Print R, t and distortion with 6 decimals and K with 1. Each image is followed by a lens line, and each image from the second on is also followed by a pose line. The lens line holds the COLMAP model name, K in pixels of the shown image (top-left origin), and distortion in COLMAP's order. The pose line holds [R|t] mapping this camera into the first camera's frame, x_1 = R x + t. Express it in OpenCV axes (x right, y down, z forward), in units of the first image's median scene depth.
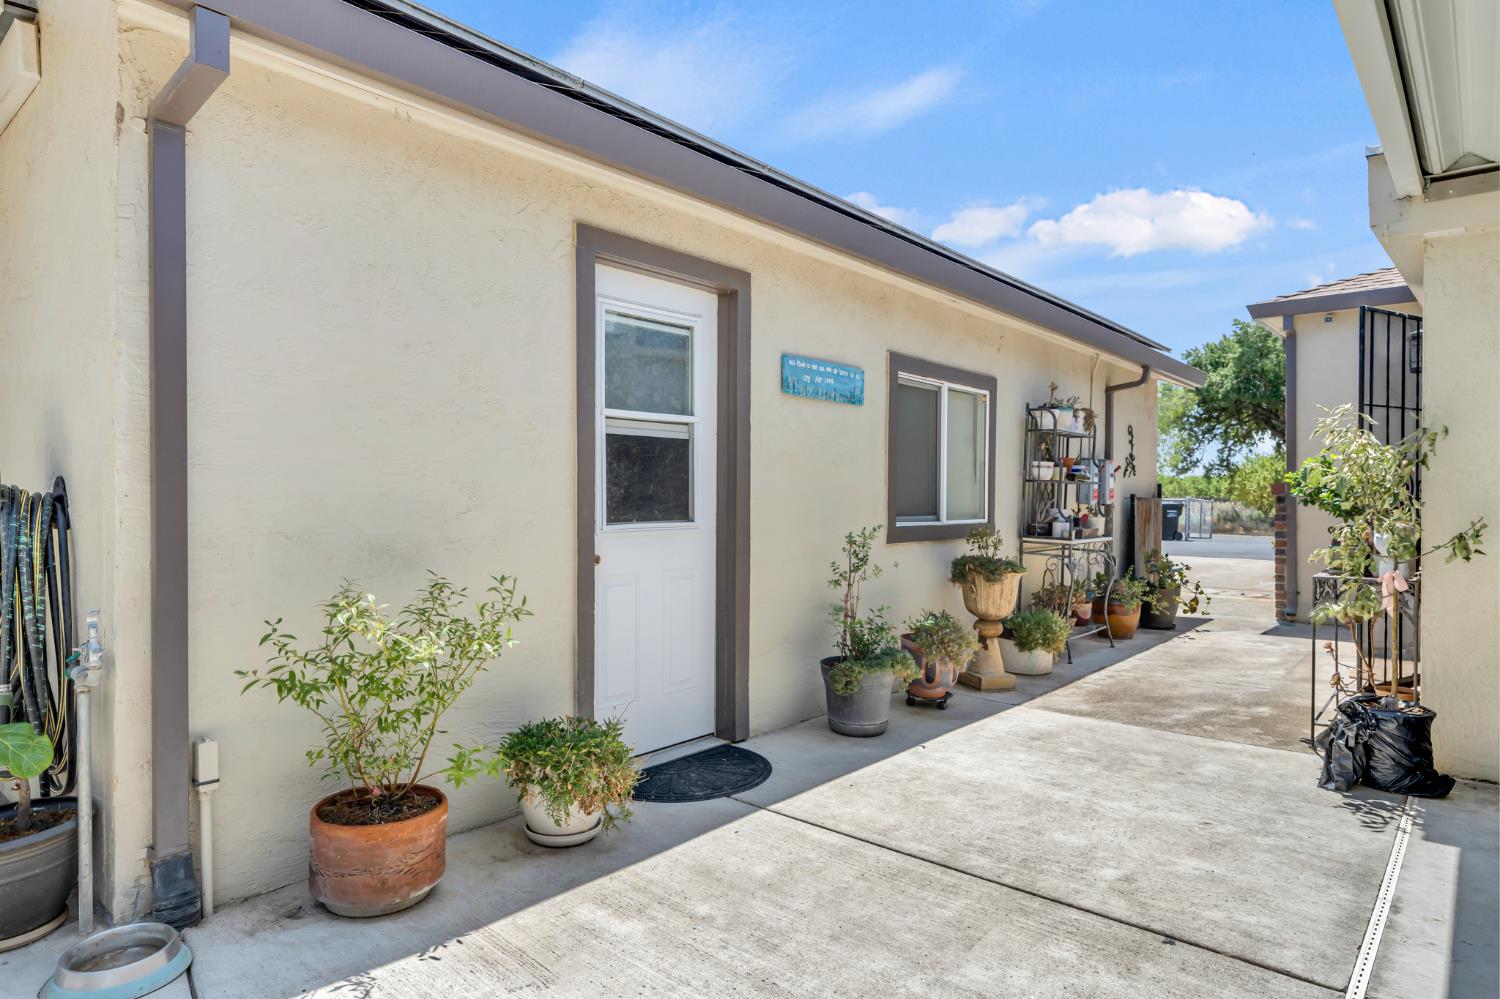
lens RADIAL K [[871.1, 0, 750.0], [0, 871.1, 499.5], [0, 0, 1]] dist [0.000804, -0.000354]
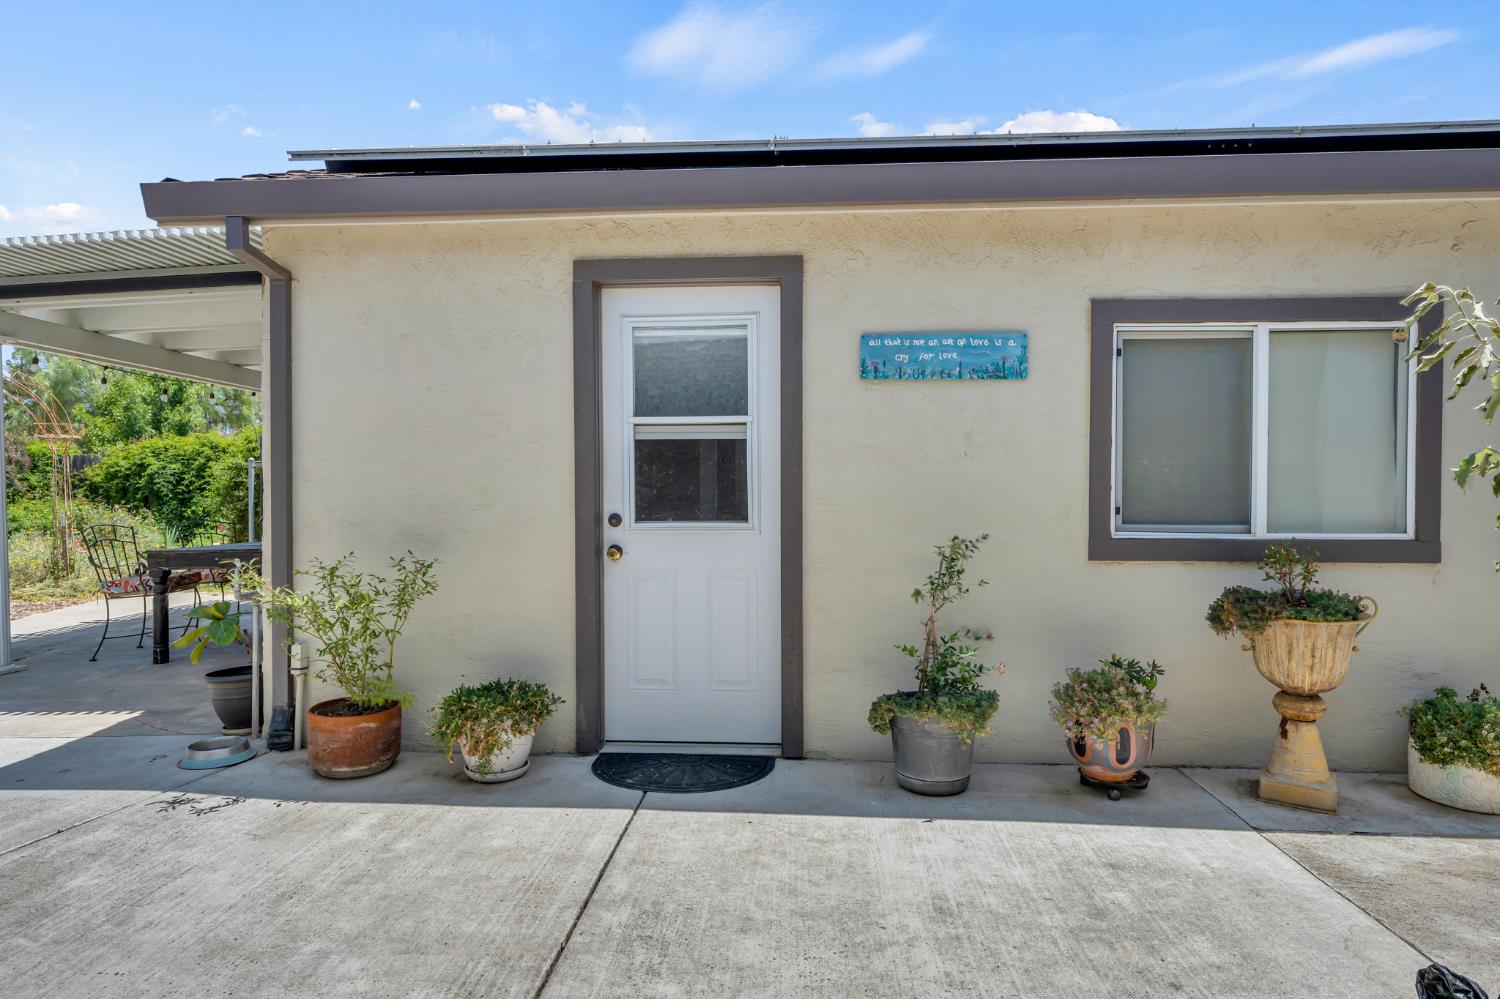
lens RADIAL K [[871.1, 0, 750.0], [0, 871.1, 499.5], [0, 0, 1]] dist [0.000804, -0.000354]
pose [[0.600611, -0.000941, -0.799541, 0.730975], [-0.002517, 0.999992, -0.003068, 0.002558], [0.799538, 0.003855, 0.600604, 0.413997]]
